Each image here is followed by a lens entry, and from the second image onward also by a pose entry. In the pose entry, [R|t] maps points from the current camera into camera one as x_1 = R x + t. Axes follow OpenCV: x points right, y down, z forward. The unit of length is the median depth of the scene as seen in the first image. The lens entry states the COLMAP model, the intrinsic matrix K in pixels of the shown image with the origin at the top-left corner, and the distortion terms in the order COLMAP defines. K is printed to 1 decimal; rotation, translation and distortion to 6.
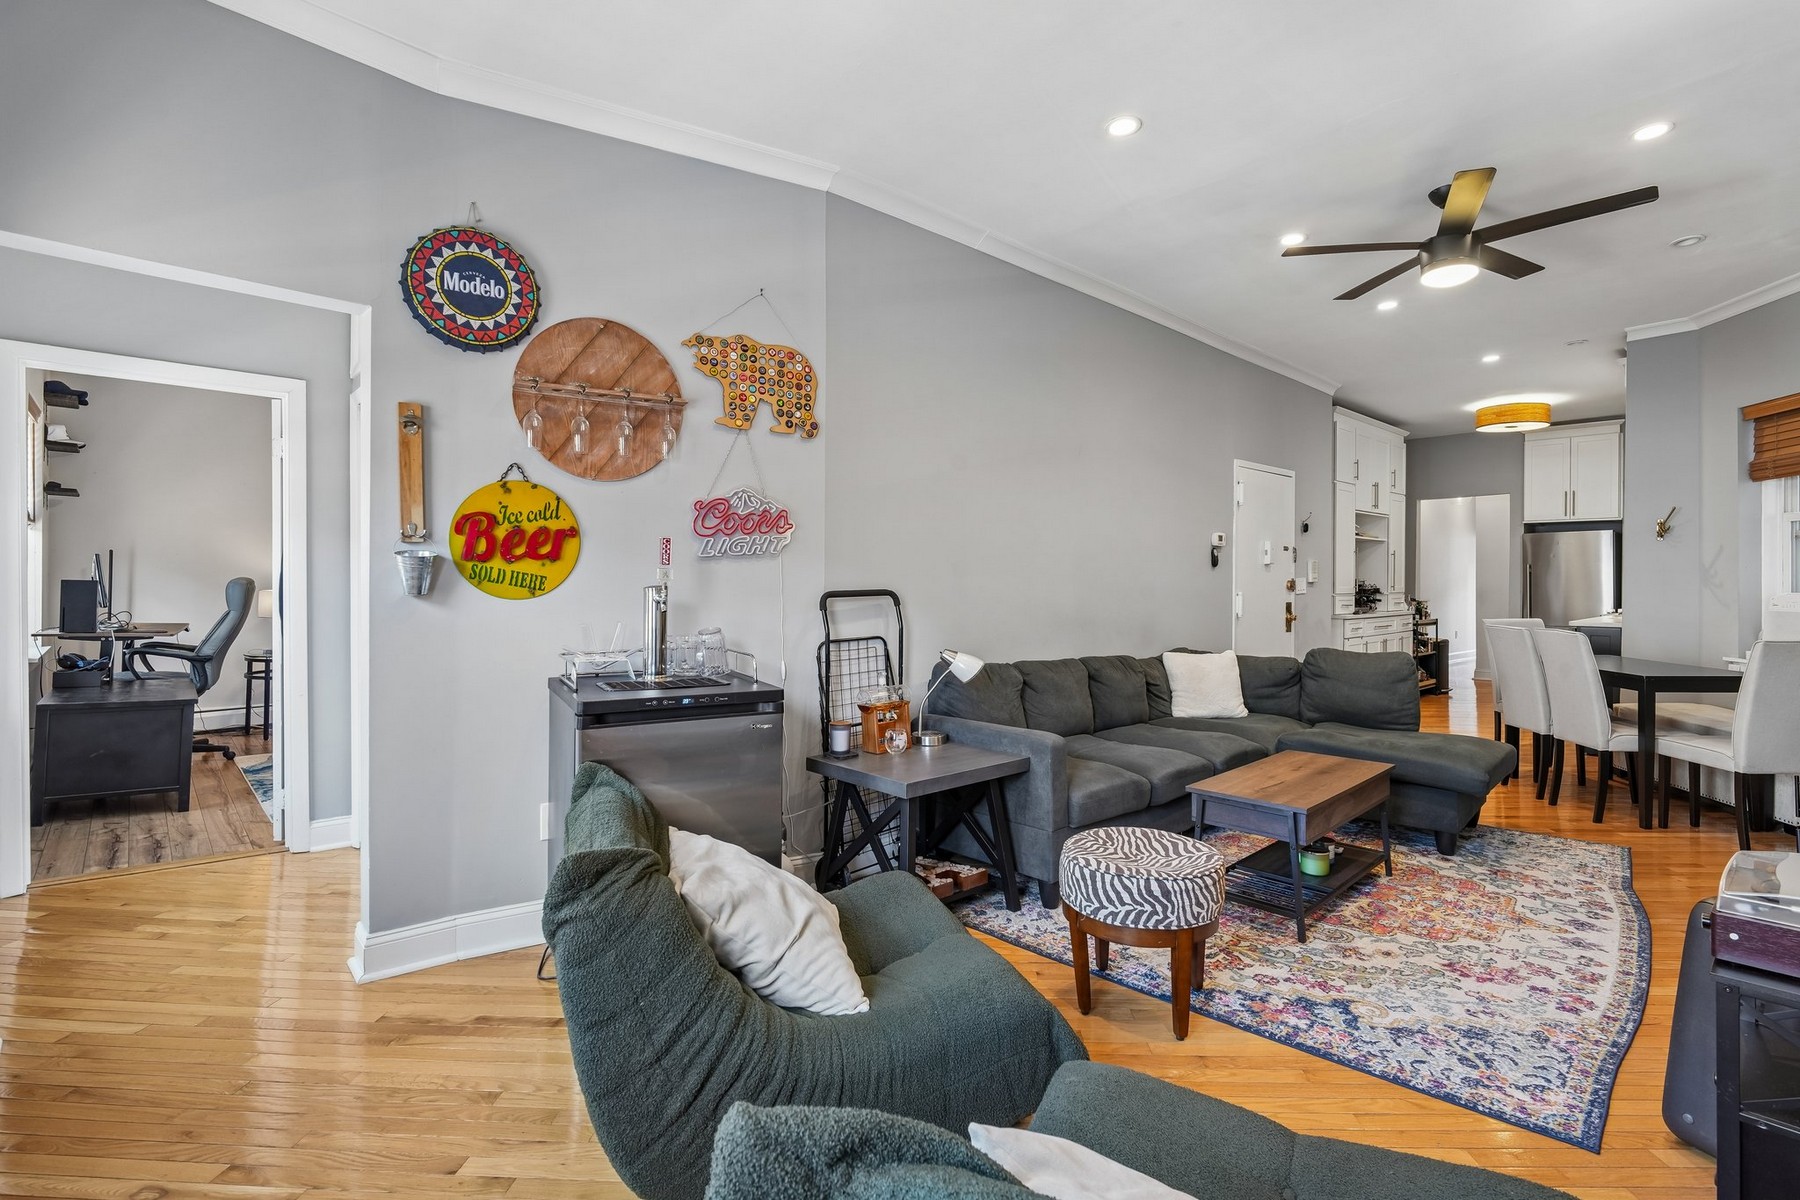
lens RADIAL K [[834.8, 0, 905.9], [0, 834.8, 584.7], [0, 0, 1]] dist [-0.003393, -0.000909]
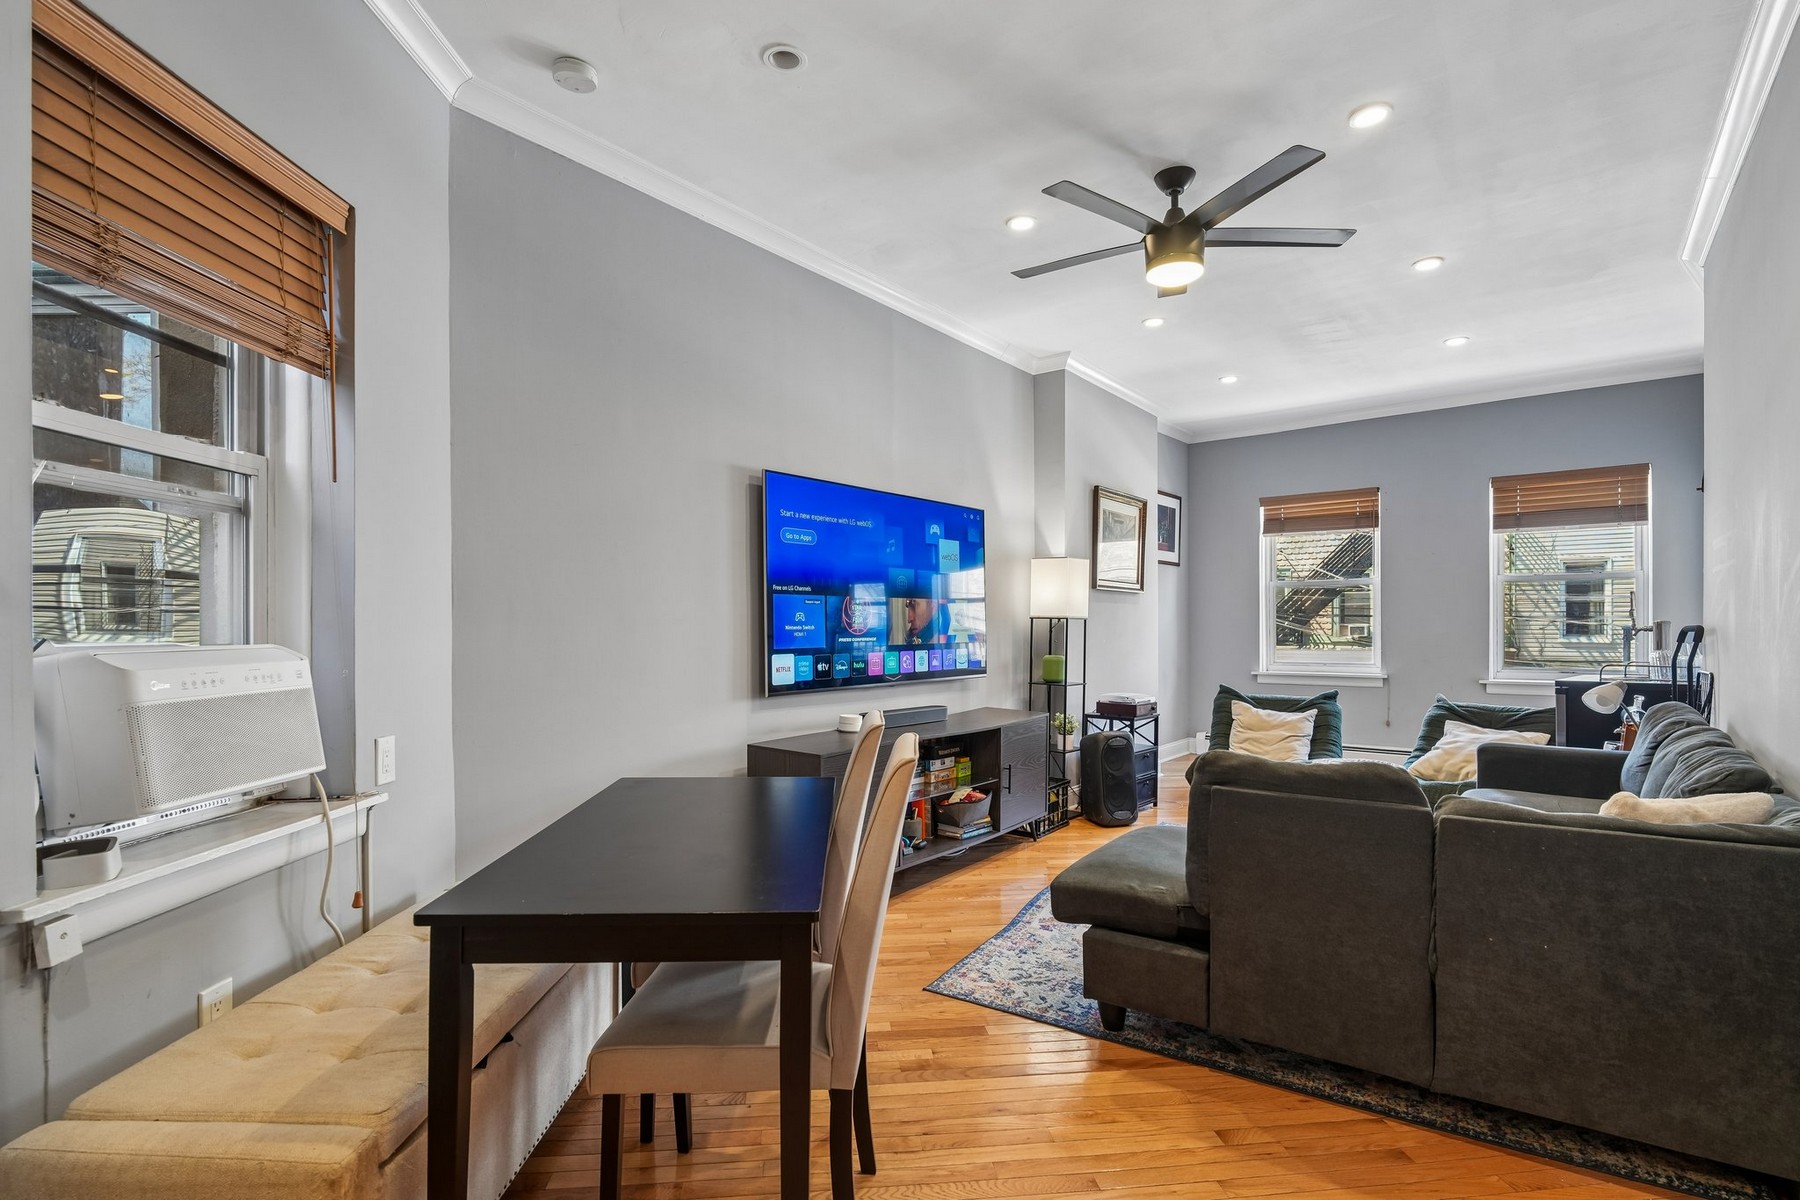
lens RADIAL K [[847.2, 0, 902.1], [0, 847.2, 628.5], [0, 0, 1]] dist [0.000373, -0.000577]
pose [[-0.987411, 0.001849, -0.158167, 1.193745], [0.000019, 0.999933, 0.011571, -0.002732], [0.158178, 0.011422, -0.987345, 2.038919]]
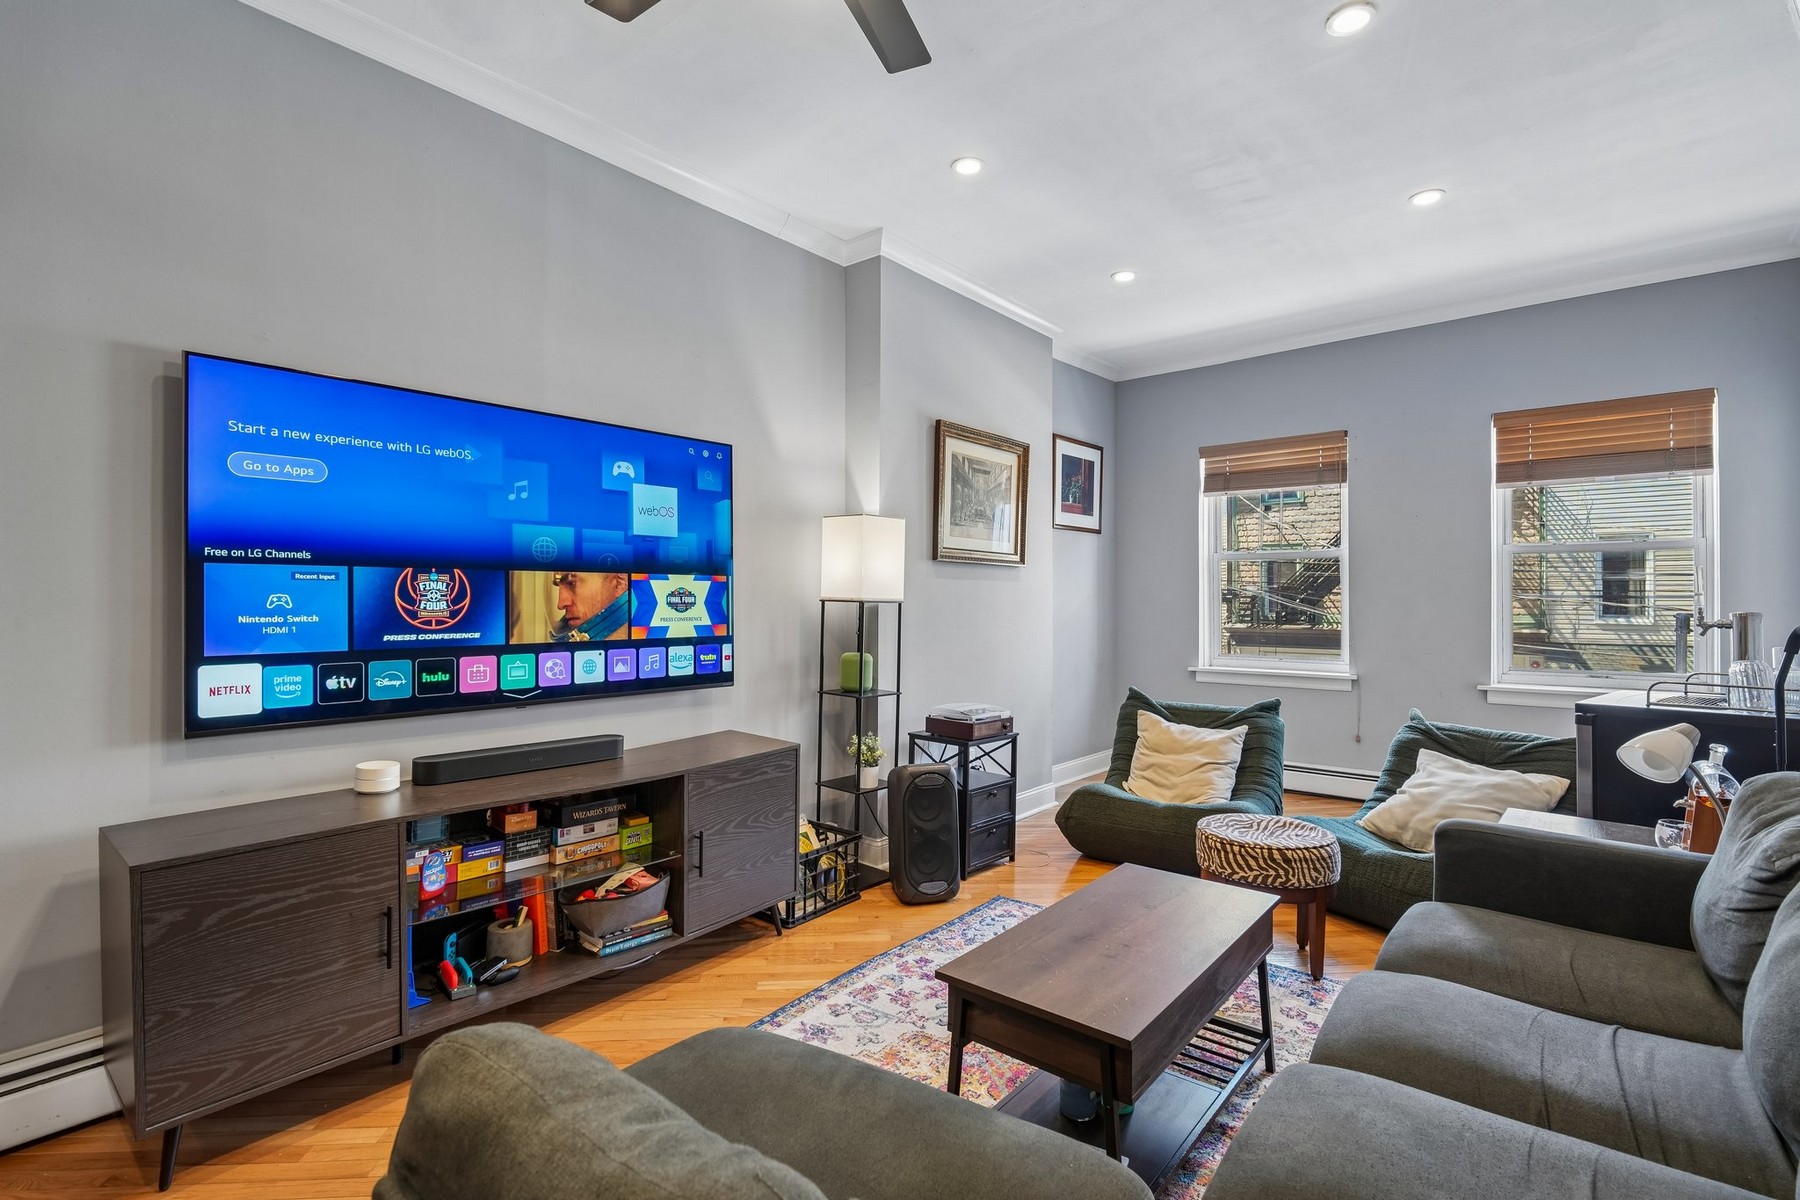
lens RADIAL K [[834.5, 0, 903.5], [0, 834.5, 594.2], [0, 0, 1]] dist [0.000603, -0.000569]
pose [[-0.992181, -0.004808, -0.124712, 0.722249], [-0.005039, 0.999986, 0.001543, -0.014839], [0.124703, 0.002159, -0.992192, 1.615164]]
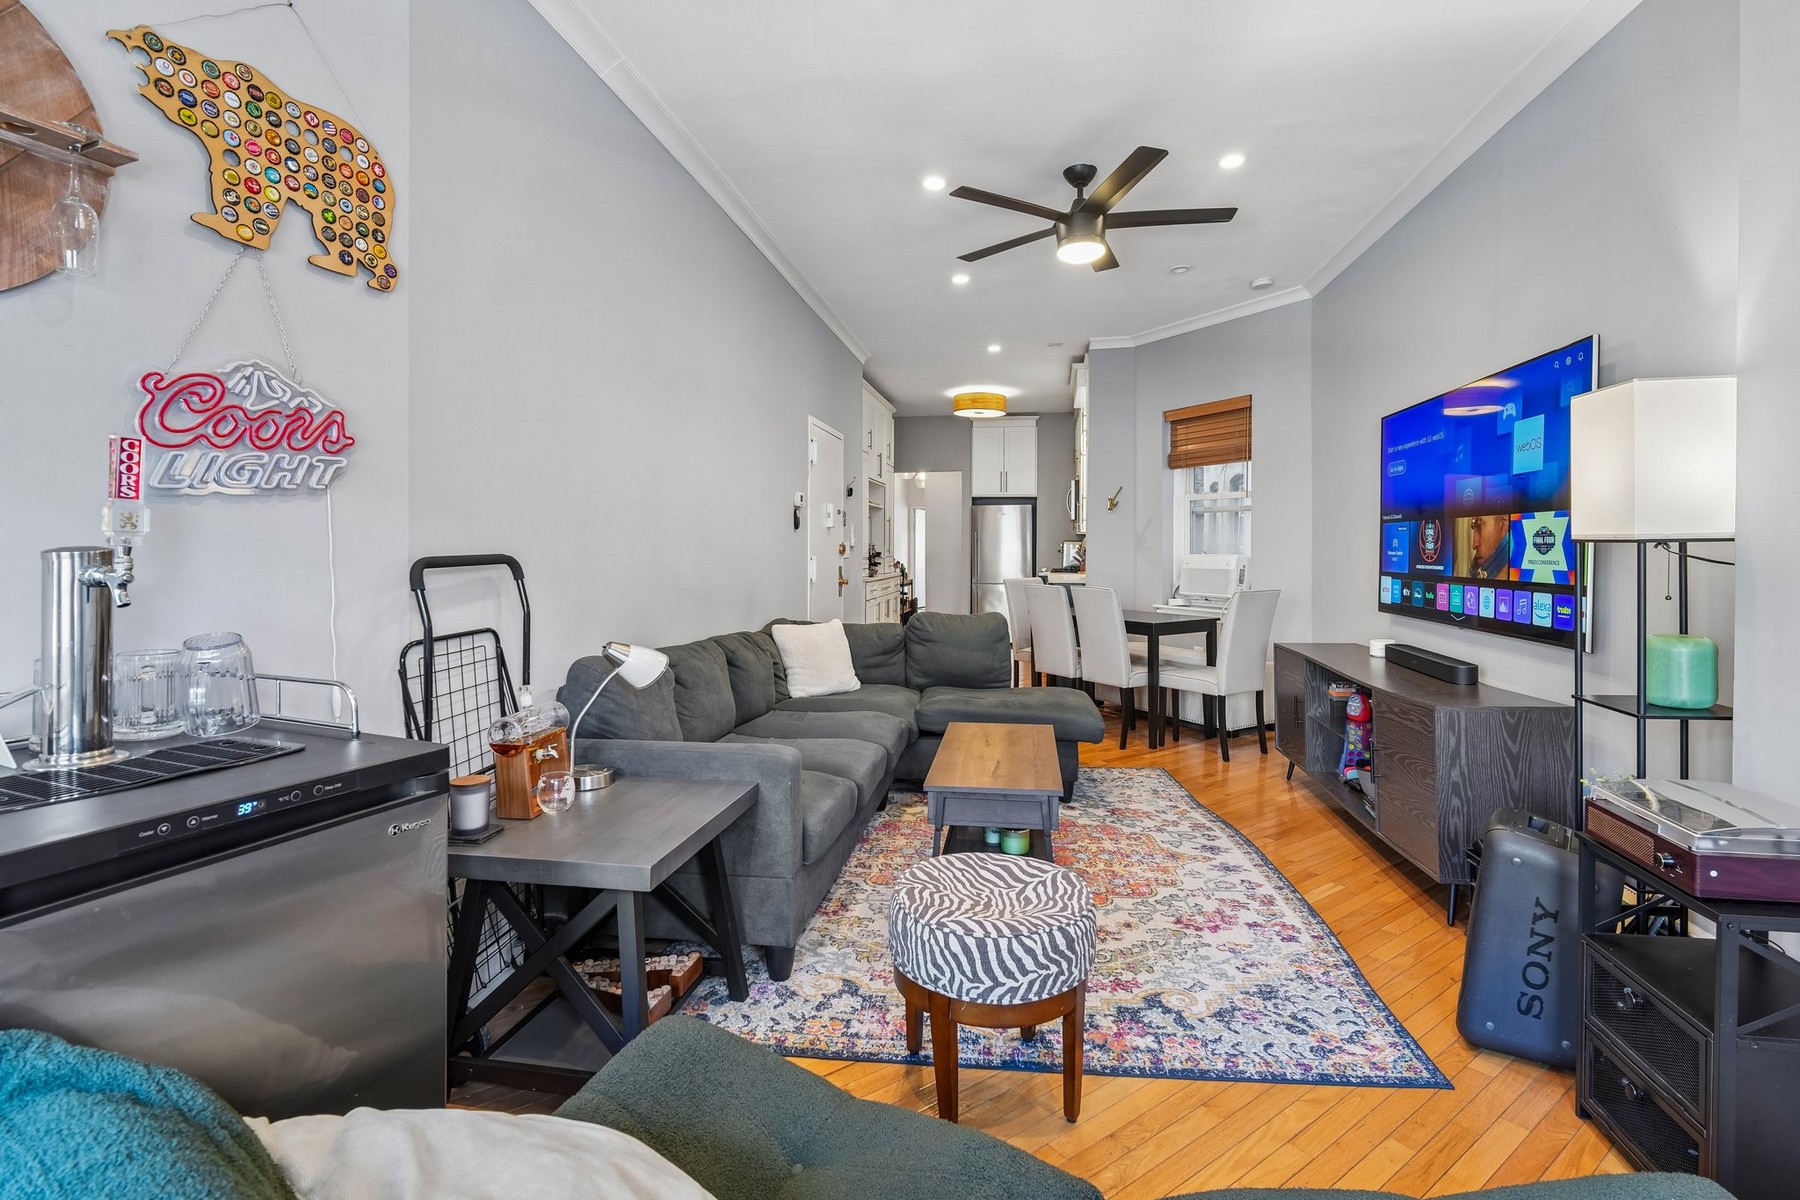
lens RADIAL K [[845.5, 0, 904.6], [0, 845.5, 556.1], [0, 0, 1]] dist [-0.000849, -0.003657]
pose [[0.786148, -0.005836, 0.618011, -0.200052], [0.001589, 0.999971, 0.007421, 0.003353], [-0.618037, -0.004852, 0.786134, 0.330441]]
